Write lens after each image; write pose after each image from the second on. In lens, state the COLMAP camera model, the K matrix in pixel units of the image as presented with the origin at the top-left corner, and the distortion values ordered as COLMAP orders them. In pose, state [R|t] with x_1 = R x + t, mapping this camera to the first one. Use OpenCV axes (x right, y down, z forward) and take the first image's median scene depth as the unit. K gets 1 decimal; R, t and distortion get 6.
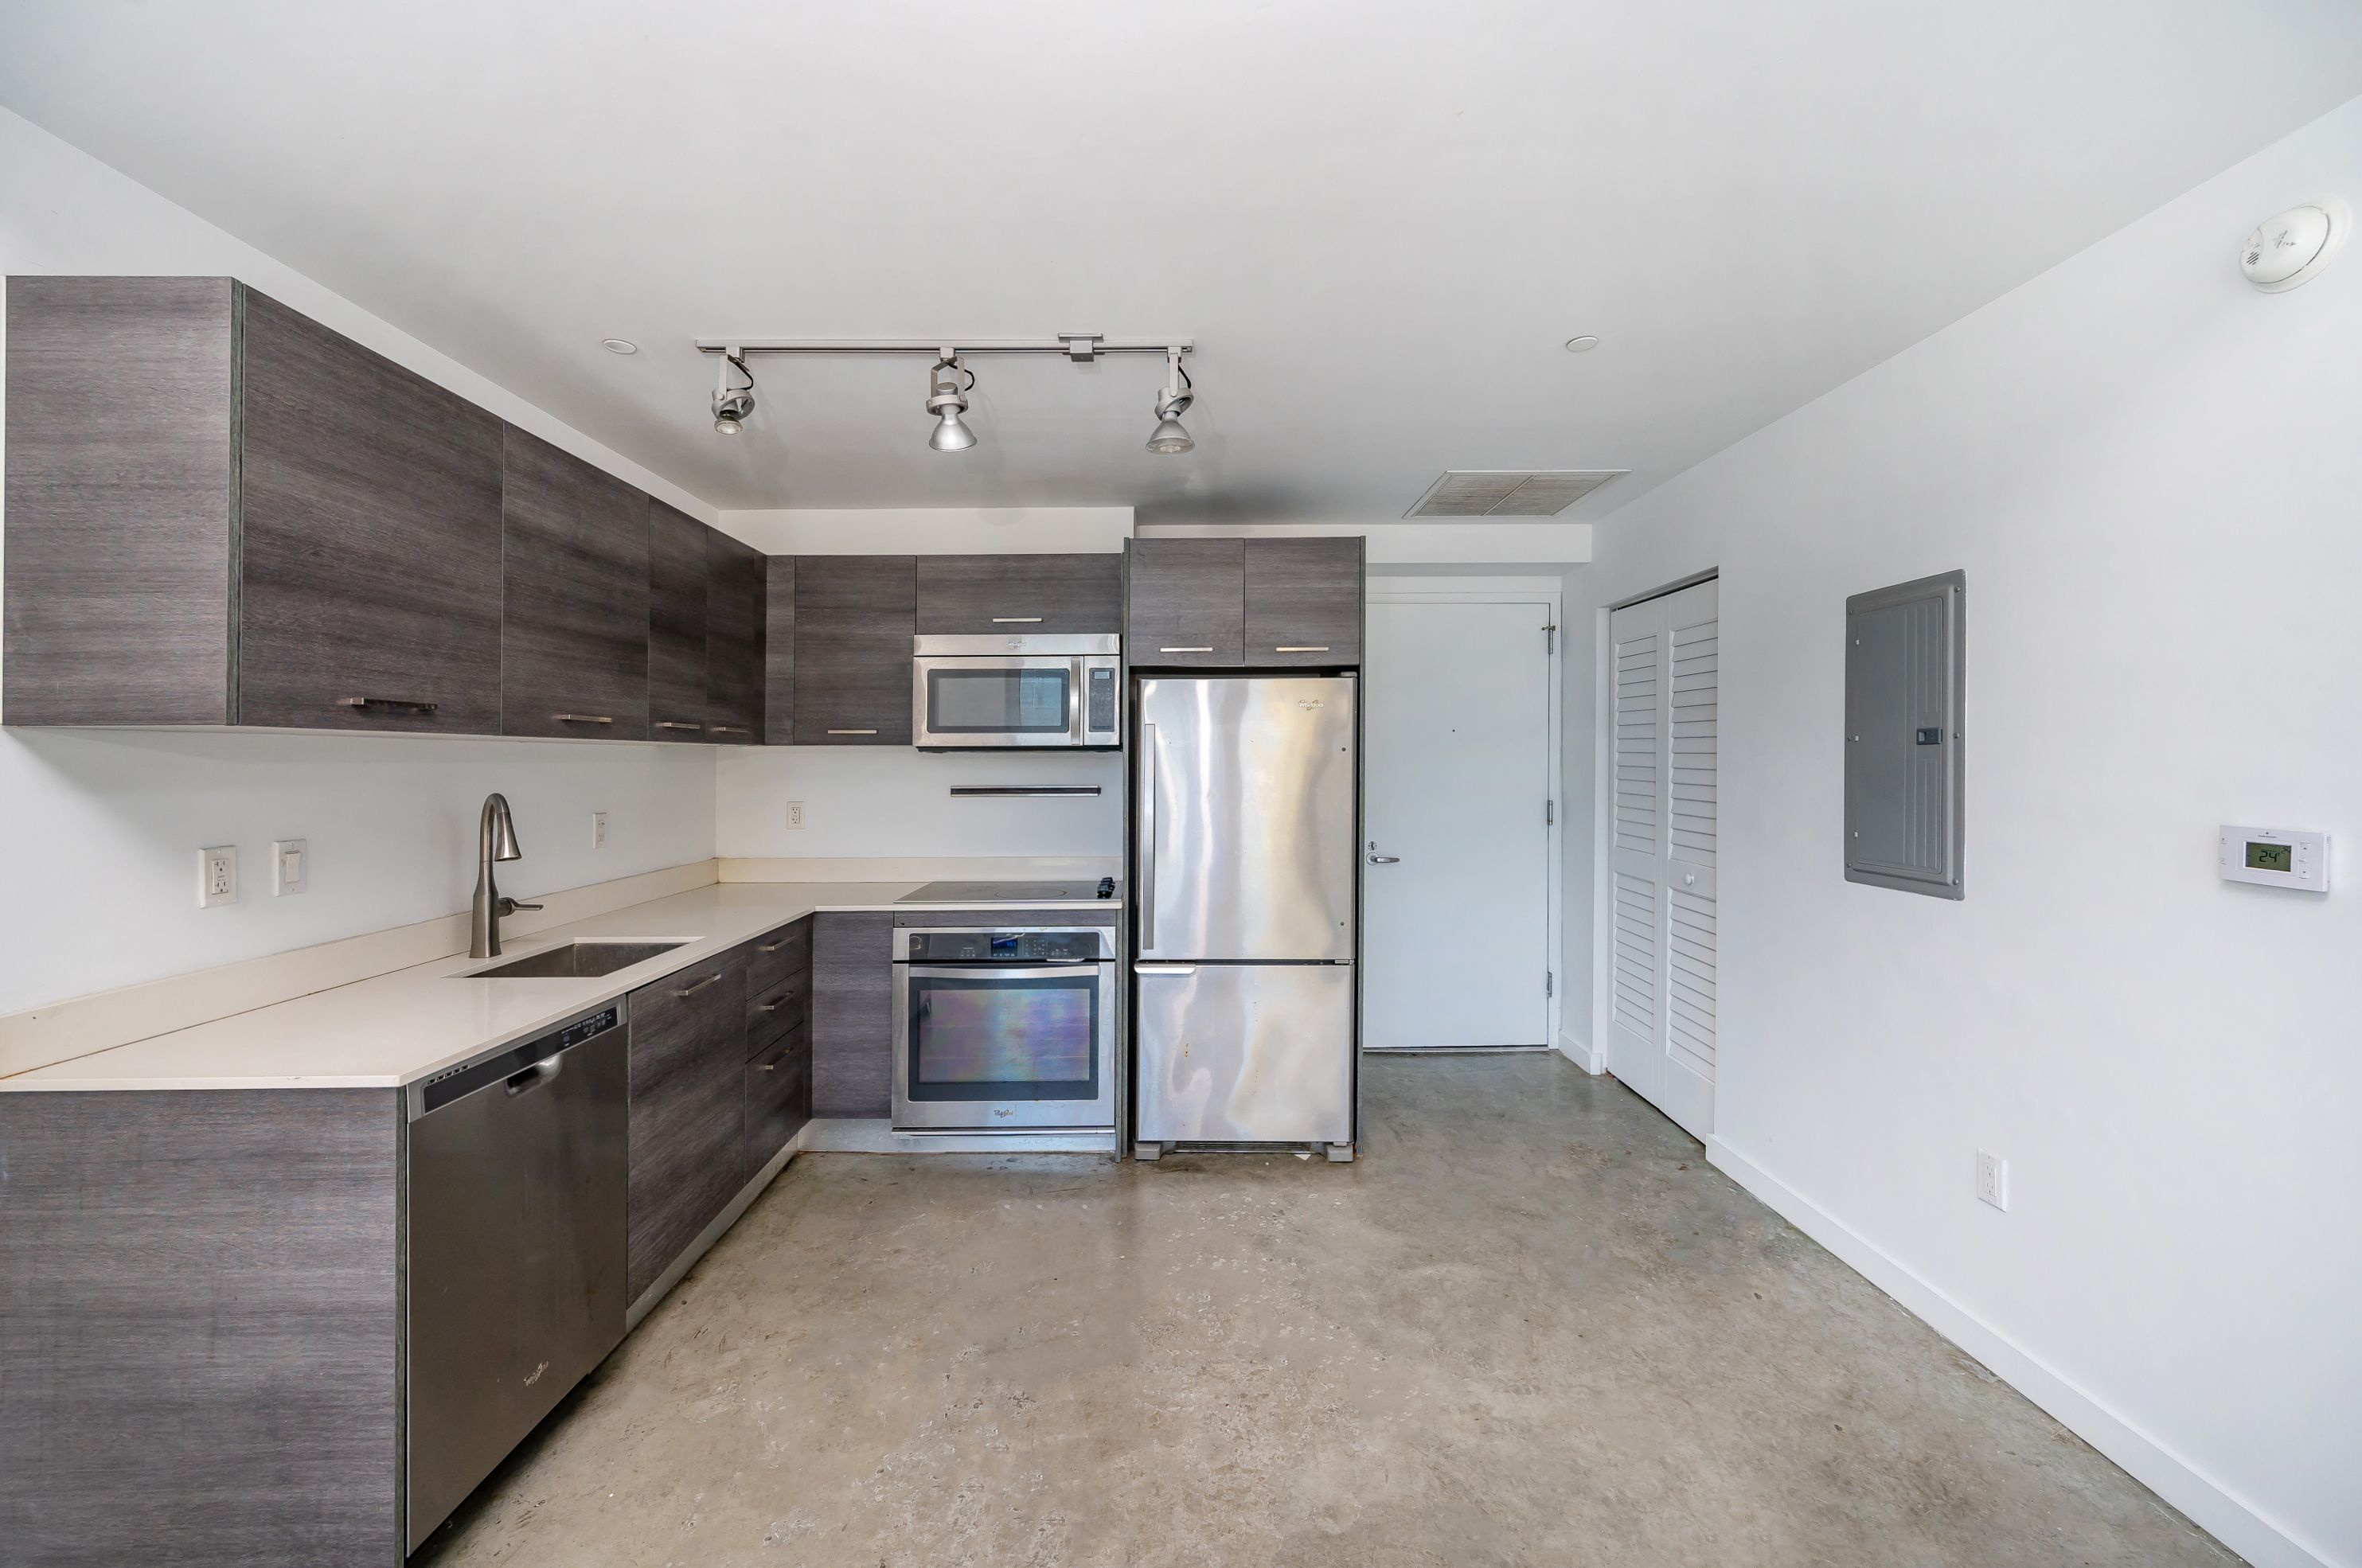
lens RADIAL K [[921.8, 0, 1173.3], [0, 921.8, 772.7], [0, 0, 1]] dist [0.001941, 0.000217]
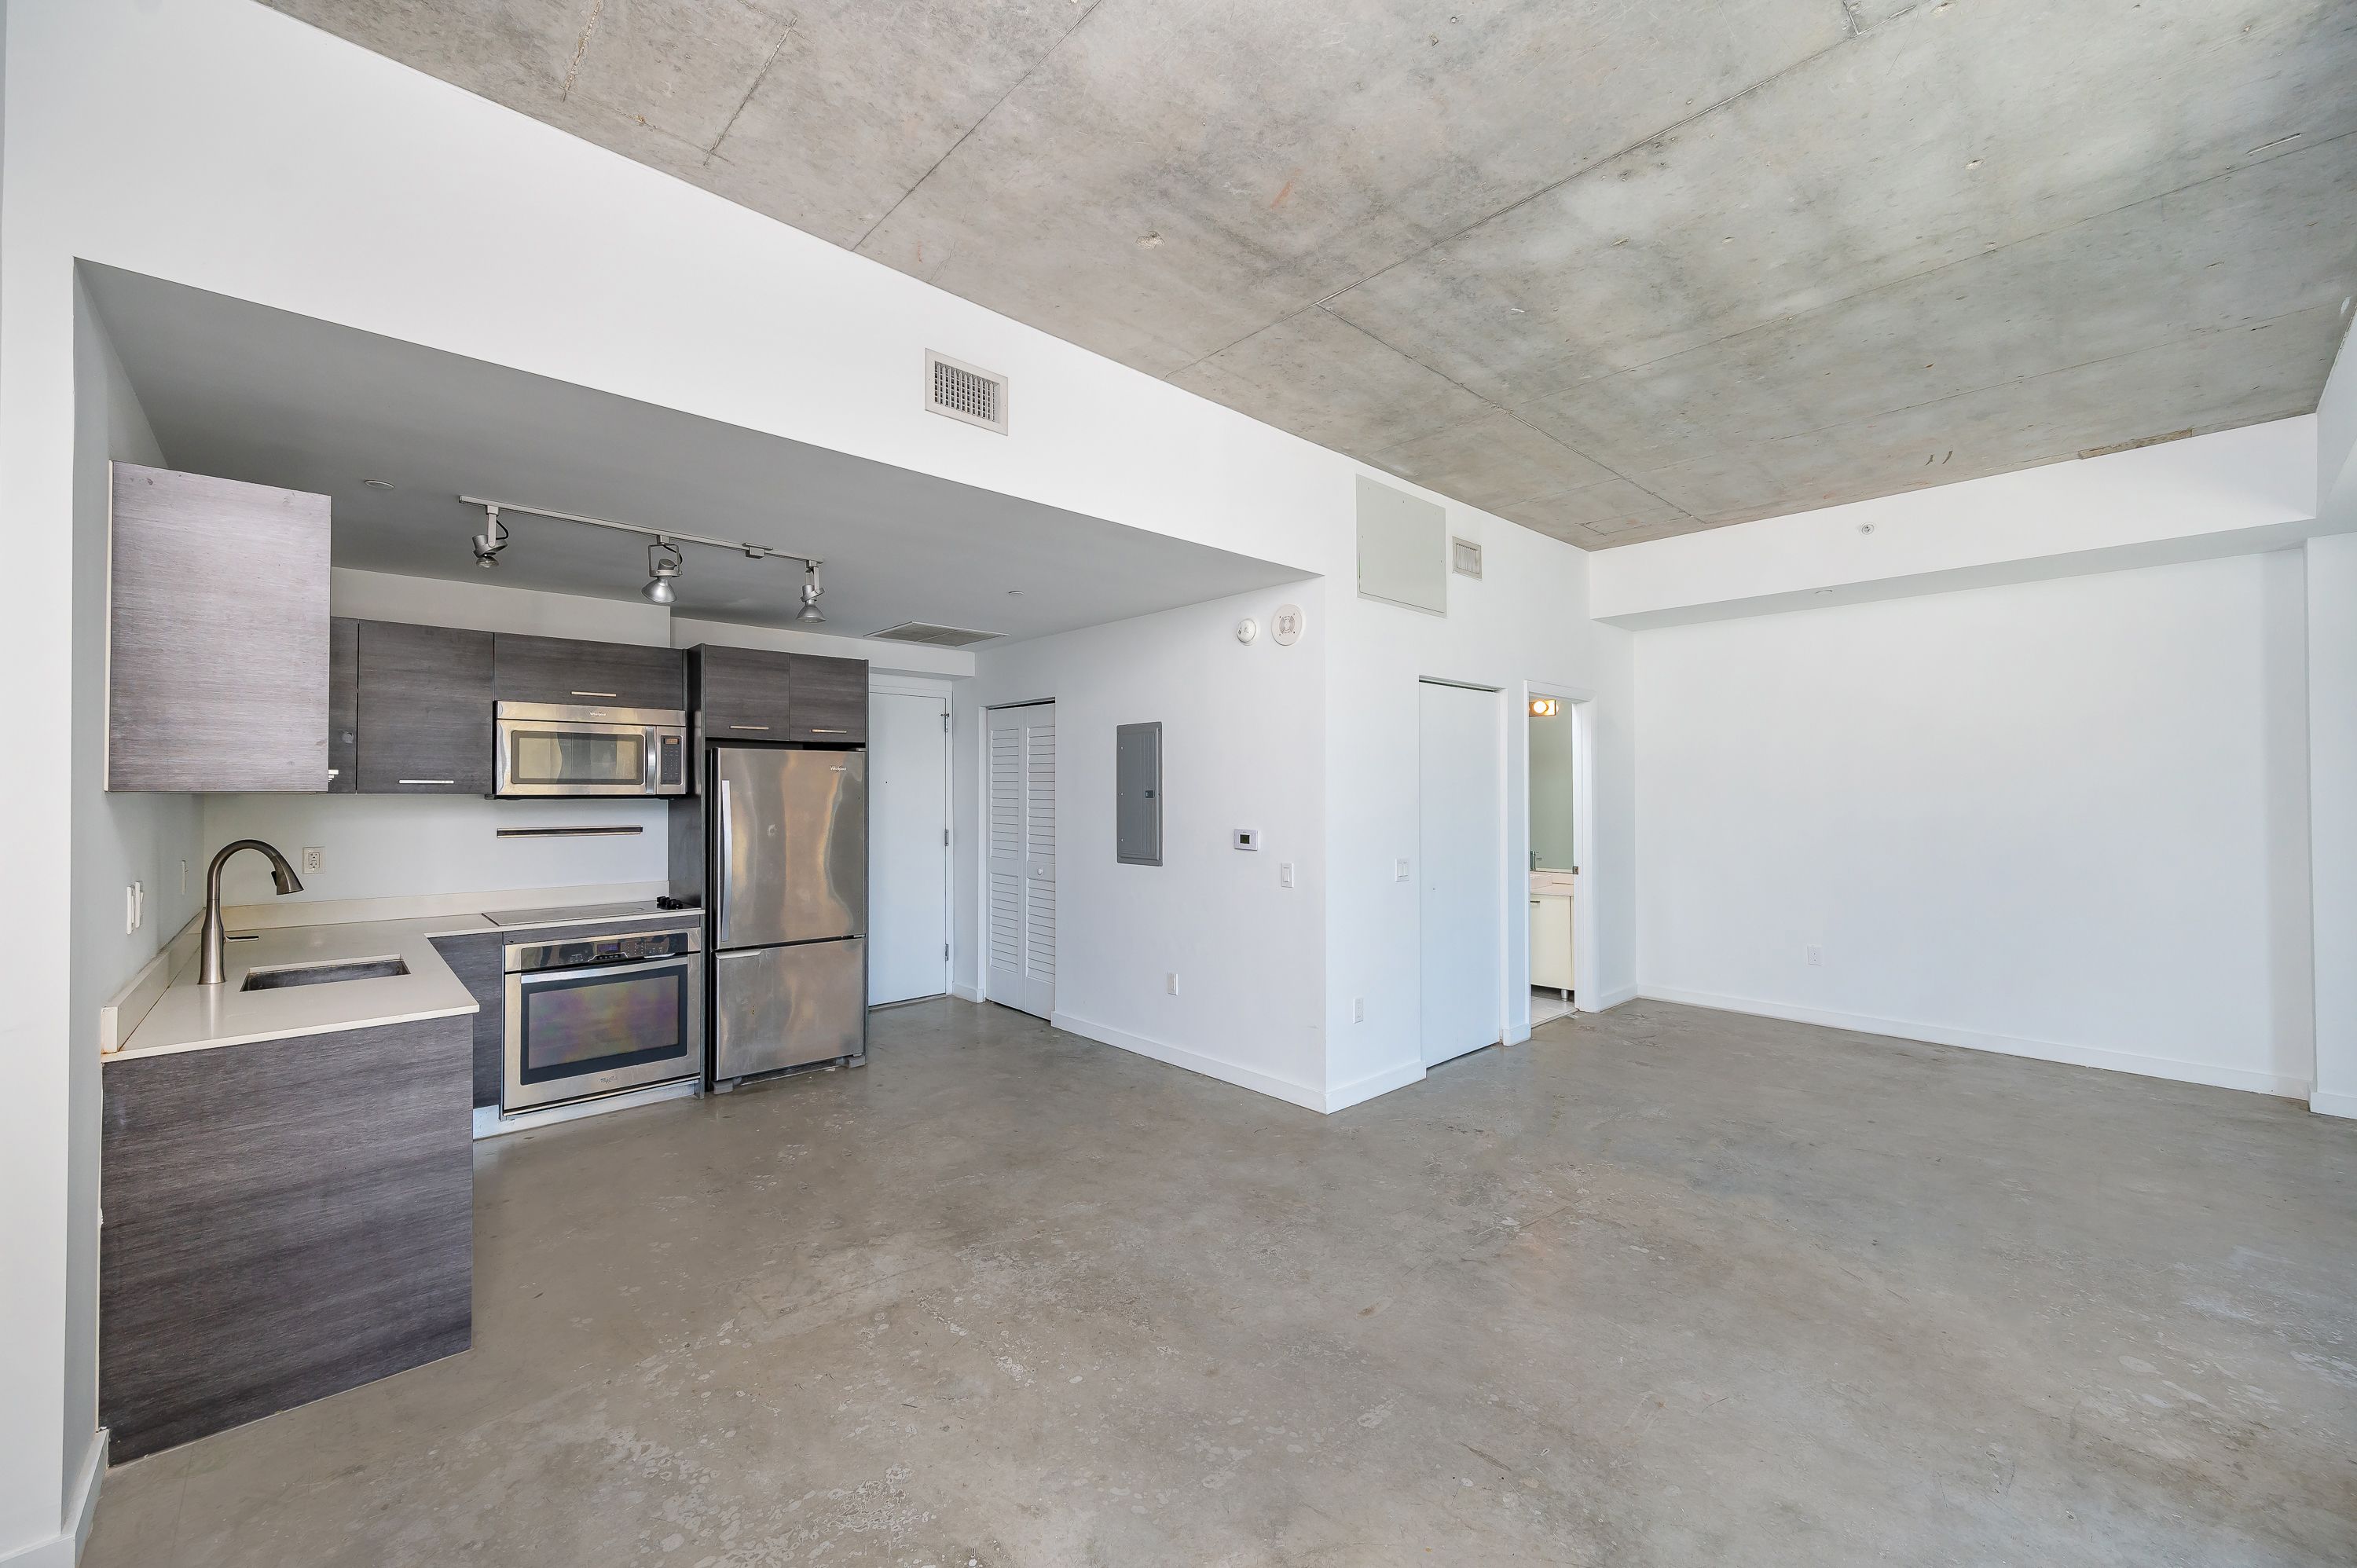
lens RADIAL K [[934.3, 0, 1169.9], [0, 934.3, 783.0], [0, 0, 1]] dist [0.001298, 0.000034]
pose [[0.731740, 0.009935, 0.681511, -0.501035], [0.008572, 0.999681, -0.023776, -0.008920], [-0.681530, 0.023240, 0.731421, -0.500402]]
